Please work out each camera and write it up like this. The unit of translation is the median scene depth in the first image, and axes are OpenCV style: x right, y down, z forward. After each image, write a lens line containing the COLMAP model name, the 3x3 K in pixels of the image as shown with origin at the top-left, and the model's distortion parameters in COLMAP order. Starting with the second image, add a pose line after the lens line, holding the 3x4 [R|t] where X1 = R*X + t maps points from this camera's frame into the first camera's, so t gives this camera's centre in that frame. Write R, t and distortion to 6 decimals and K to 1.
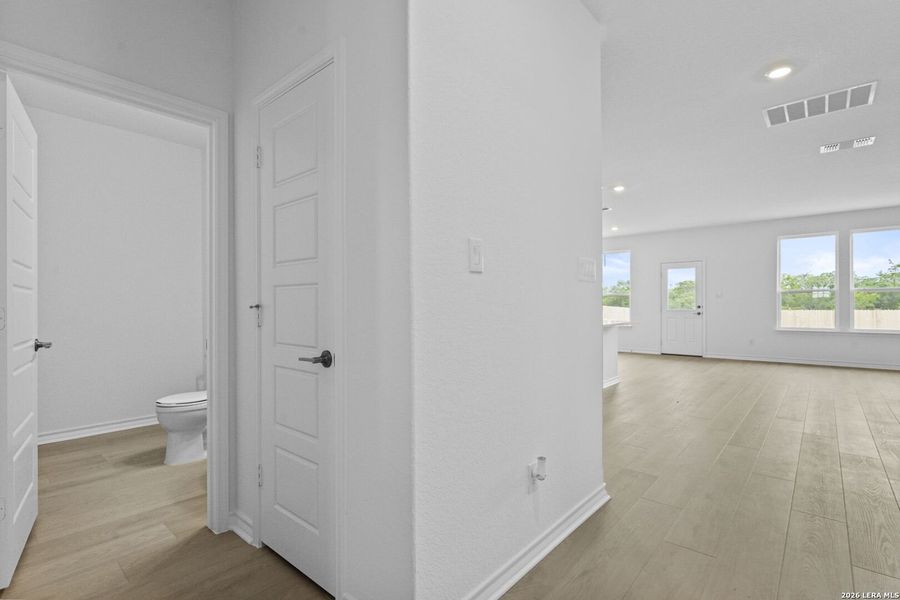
lens RADIAL K [[437.7, 0, 452.2], [0, 437.7, 302.6], [0, 0, 1]] dist [0.000638, 0.000035]
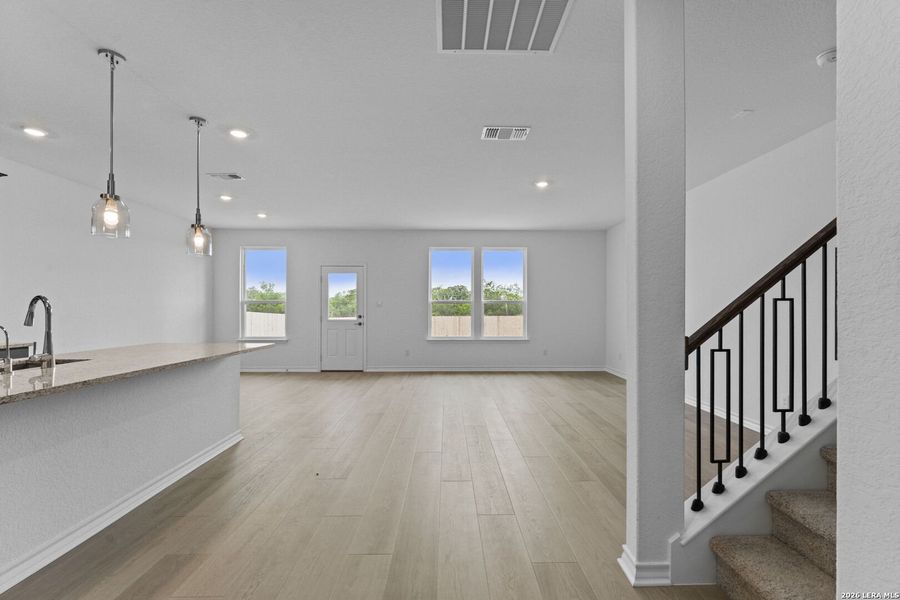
lens RADIAL K [[404.4, 0, 436.2], [0, 404.4, 299.7], [0, 0, 1]] dist [-0.001645, -0.000104]
pose [[0.777619, 0.015859, 0.628536, 0.166574], [-0.004312, 0.999793, -0.019892, -0.009476], [-0.628722, 0.012758, 0.777526, 0.260332]]
